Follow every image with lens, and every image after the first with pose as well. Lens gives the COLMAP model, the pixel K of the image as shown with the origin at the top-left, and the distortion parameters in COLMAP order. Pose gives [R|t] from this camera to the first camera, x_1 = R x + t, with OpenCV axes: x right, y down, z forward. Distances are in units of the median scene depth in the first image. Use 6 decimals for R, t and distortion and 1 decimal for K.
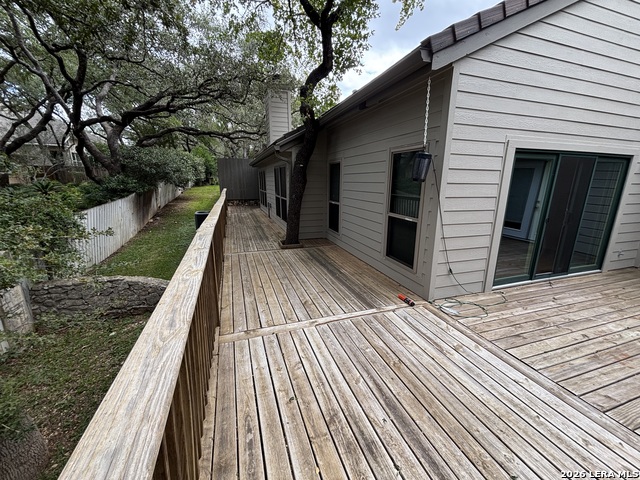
lens RADIAL K [[259.4, 0, 319.1], [0, 259.4, 237.4], [0, 0, 1]] dist [-0.000772, 0.001109]
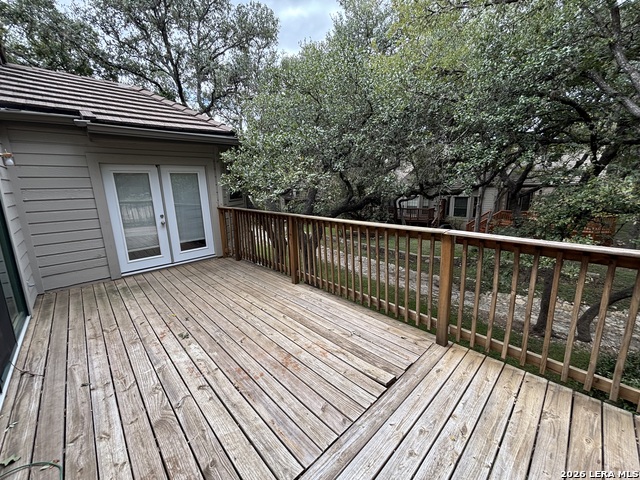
lens RADIAL K [[259.4, 0, 318.4], [0, 259.4, 237.9], [0, 0, 1]] dist [-0.000772, 0.001109]
pose [[-0.420136, -0.179640, 0.889503, 0.242284], [0.214683, 0.932709, 0.289767, -0.153897], [-0.881701, 0.312702, -0.353299, 0.716665]]
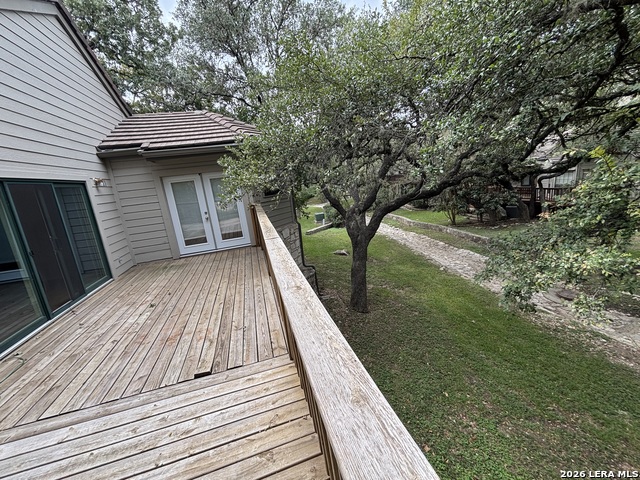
lens RADIAL K [[259.4, 0, 318.3], [0, 259.4, 237.7], [0, 0, 1]] dist [-0.000772, 0.001109]
pose [[0.049295, -0.234761, 0.970802, 0.083848], [0.316816, 0.925464, 0.207710, 0.013755], [-0.947205, 0.297327, 0.119997, -0.077010]]
